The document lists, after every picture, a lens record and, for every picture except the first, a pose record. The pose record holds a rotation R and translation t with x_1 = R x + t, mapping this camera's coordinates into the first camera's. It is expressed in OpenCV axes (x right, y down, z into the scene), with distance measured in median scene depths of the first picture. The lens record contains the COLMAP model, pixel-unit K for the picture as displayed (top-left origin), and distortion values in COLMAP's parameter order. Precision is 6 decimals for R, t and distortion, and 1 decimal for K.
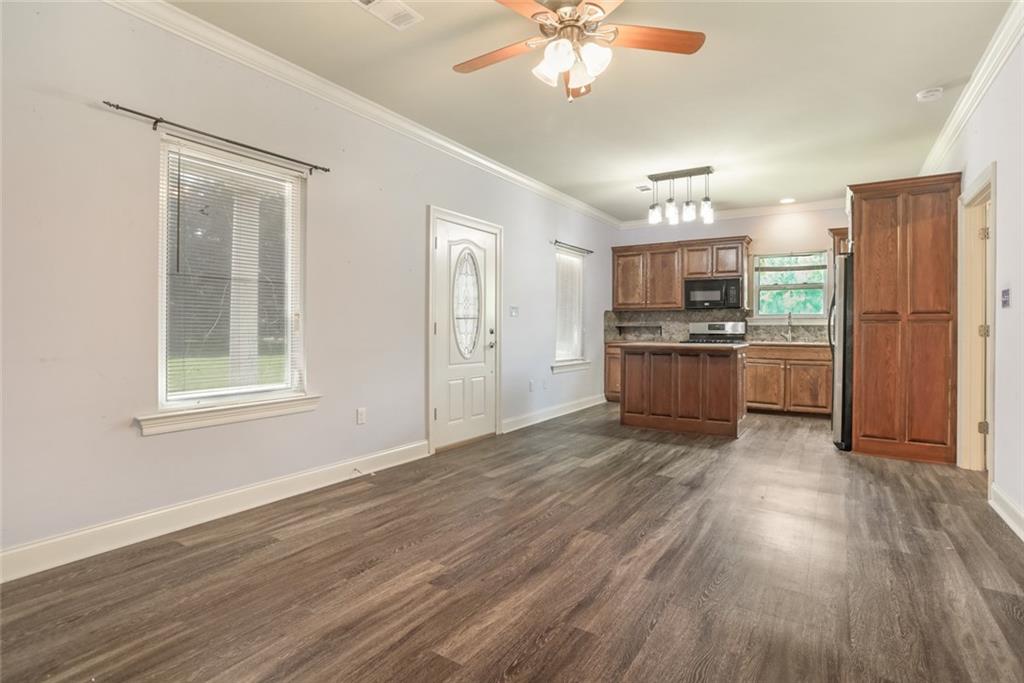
lens RADIAL K [[511.3, 0, 512.0], [0, 511.3, 341.5], [0, 0, 1]] dist [-0.062014, 0.022608]
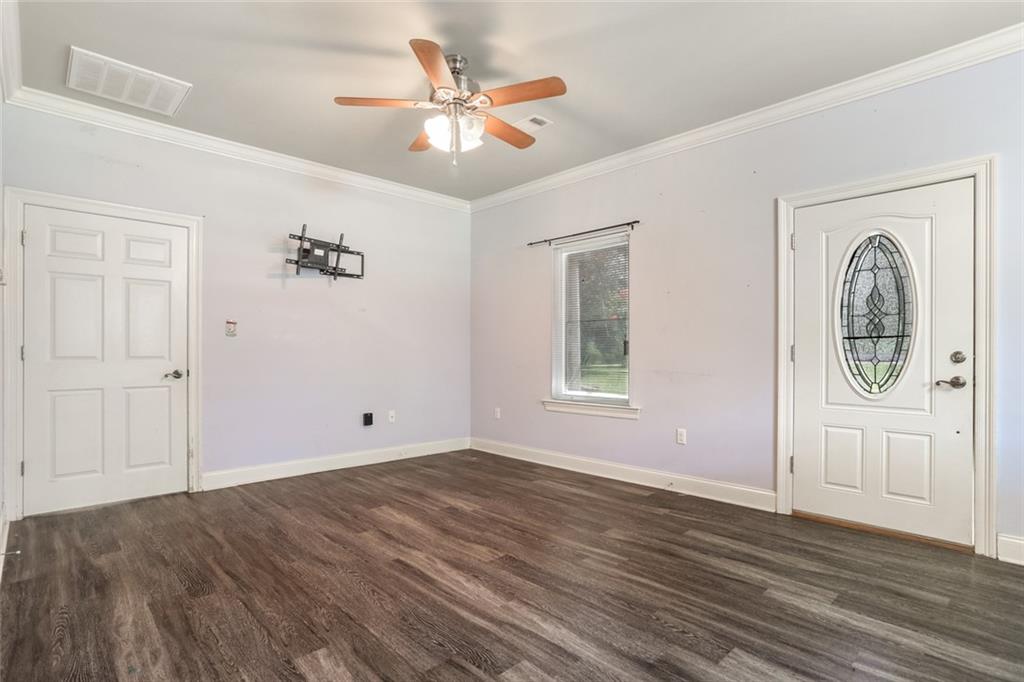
lens RADIAL K [[516.9, 0, 506.4], [0, 516.9, 351.5], [0, 0, 1]] dist [-0.071722, 0.031183]
pose [[-0.242380, -0.004329, -0.970172, 0.897110], [-0.023932, 0.999712, 0.001518, -0.022818], [0.969886, 0.023587, -0.242414, 0.990344]]
